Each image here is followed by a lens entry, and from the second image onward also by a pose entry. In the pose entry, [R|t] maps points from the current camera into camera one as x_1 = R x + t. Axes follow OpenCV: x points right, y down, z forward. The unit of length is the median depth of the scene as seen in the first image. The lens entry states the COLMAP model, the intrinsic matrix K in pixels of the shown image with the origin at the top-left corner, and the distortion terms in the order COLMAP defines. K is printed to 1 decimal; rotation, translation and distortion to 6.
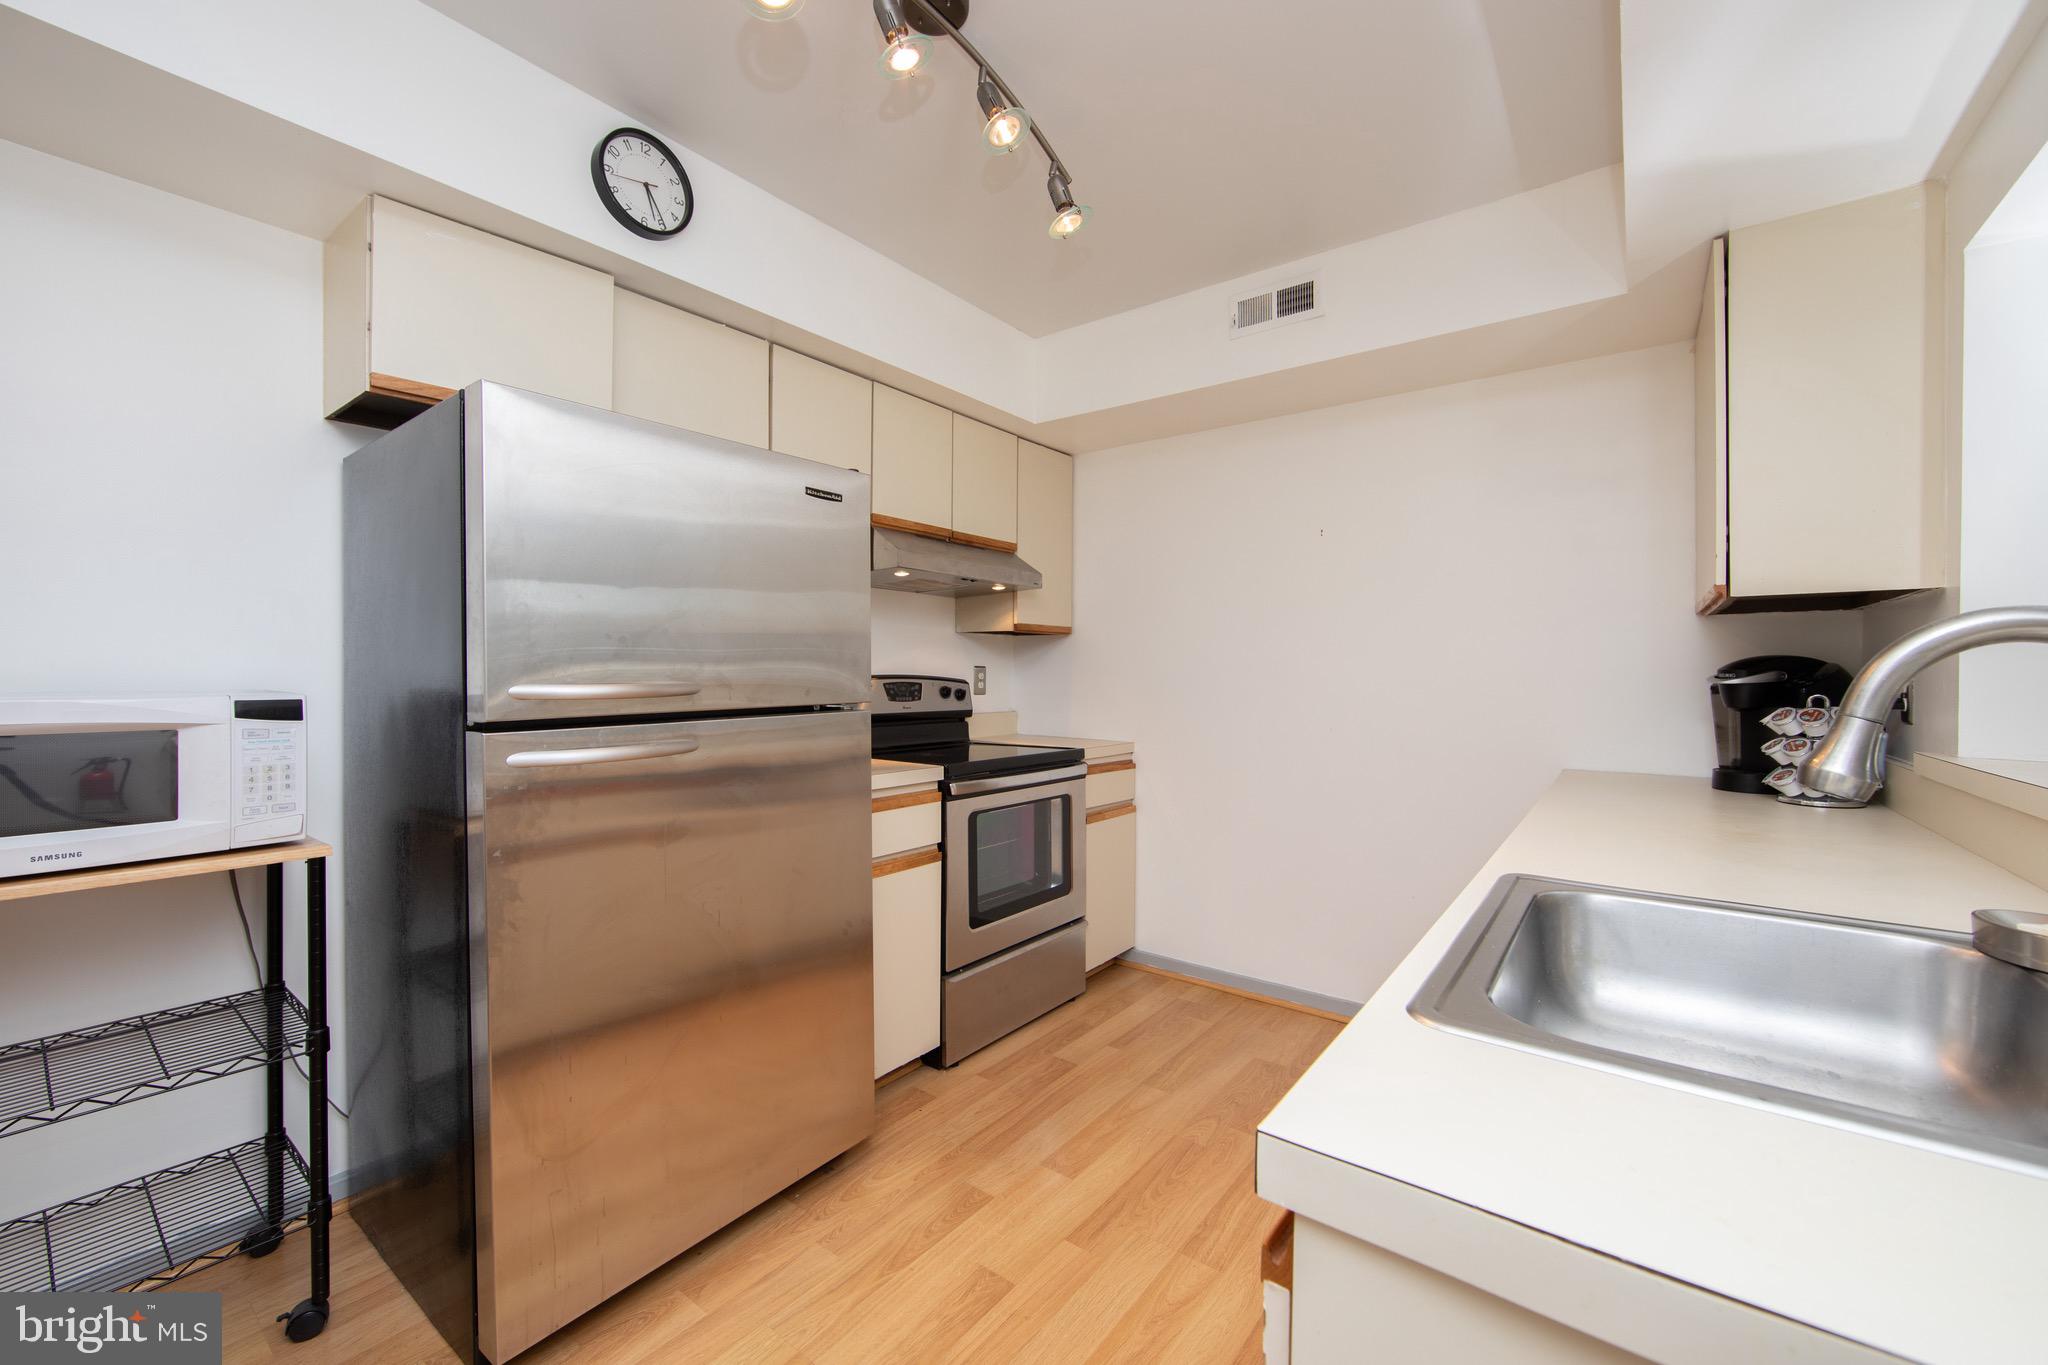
lens RADIAL K [[814.4, 0, 1015.9], [0, 814.4, 674.5], [0, 0, 1]] dist [-0.008965, -0.000034]
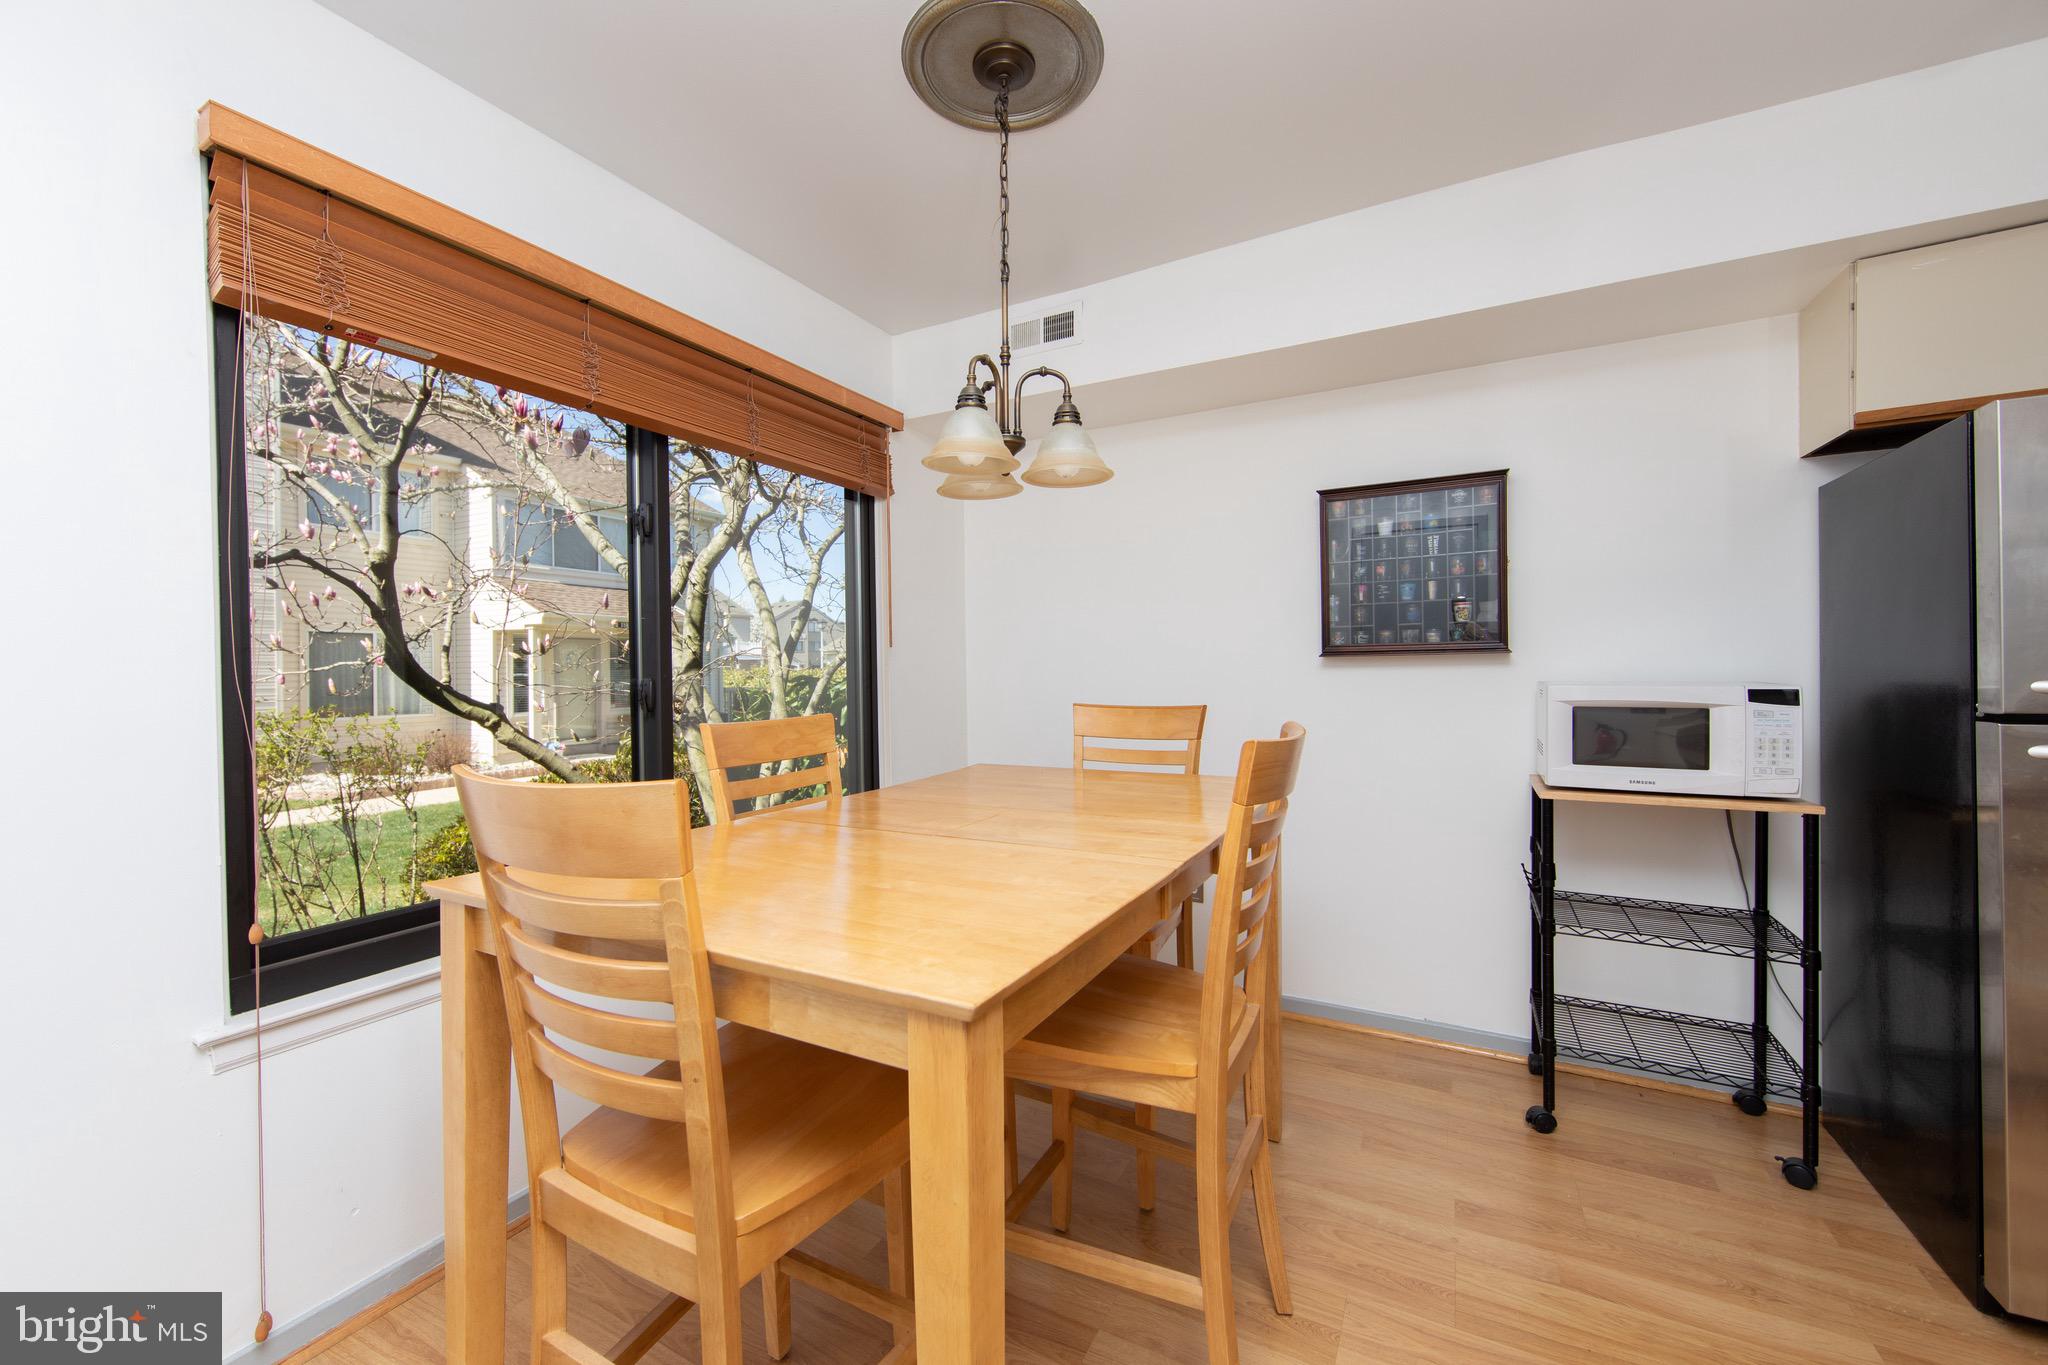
lens RADIAL K [[786.8, 0, 1023.5], [0, 786.8, 674.7], [0, 0, 1]] dist [-0.000425, 0.000211]
pose [[0.146516, 0.001556, -0.989207, 0.154147], [0.006715, 0.999974, 0.002568, -0.003537], [0.989186, -0.007019, 0.146502, -0.357140]]
